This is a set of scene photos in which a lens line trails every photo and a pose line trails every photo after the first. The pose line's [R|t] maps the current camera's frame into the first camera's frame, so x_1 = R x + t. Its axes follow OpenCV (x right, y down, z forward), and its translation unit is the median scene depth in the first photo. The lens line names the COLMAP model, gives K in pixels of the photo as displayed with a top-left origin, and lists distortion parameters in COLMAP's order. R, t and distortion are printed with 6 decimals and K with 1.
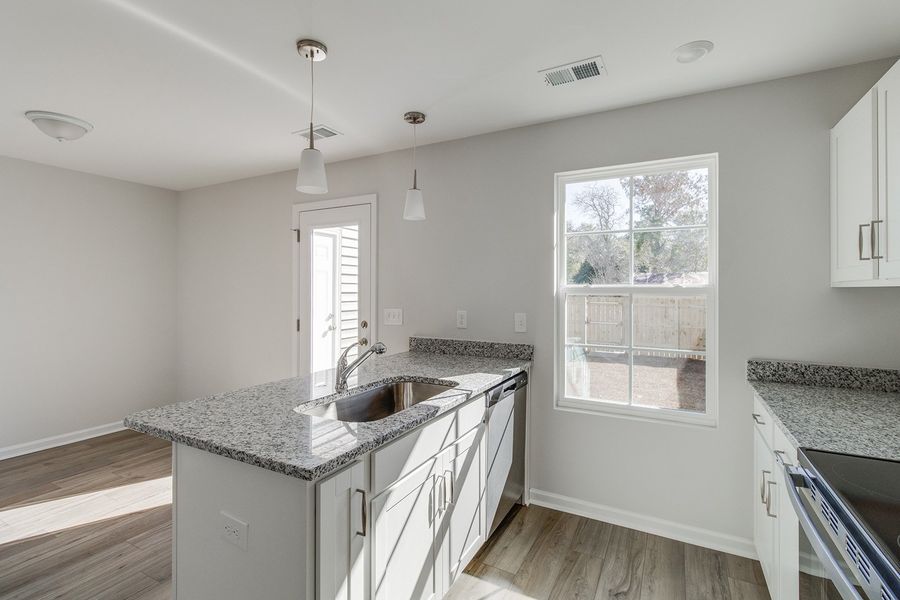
lens RADIAL K [[415.8, 0, 447.8], [0, 415.8, 296.1], [0, 0, 1]] dist [0.003721, -0.000231]
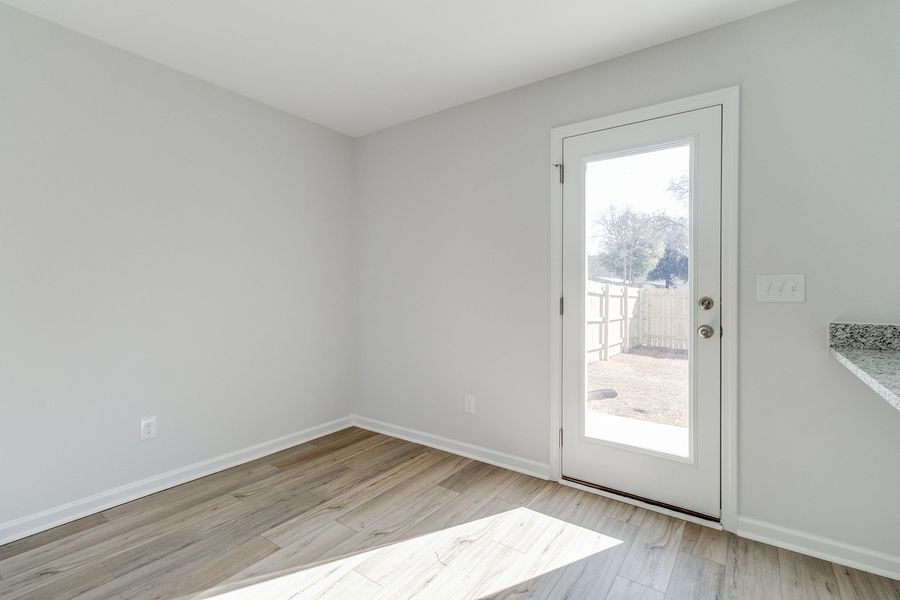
lens RADIAL K [[415.8, 0, 448.3], [0, 415.8, 292.7], [0, 0, 1]] dist [0.003721, -0.000231]
pose [[0.990757, 0.002825, -0.135618, -0.542099], [-0.003225, 0.999991, -0.002733, 0.061076], [0.135609, 0.003145, 0.990757, 0.367723]]
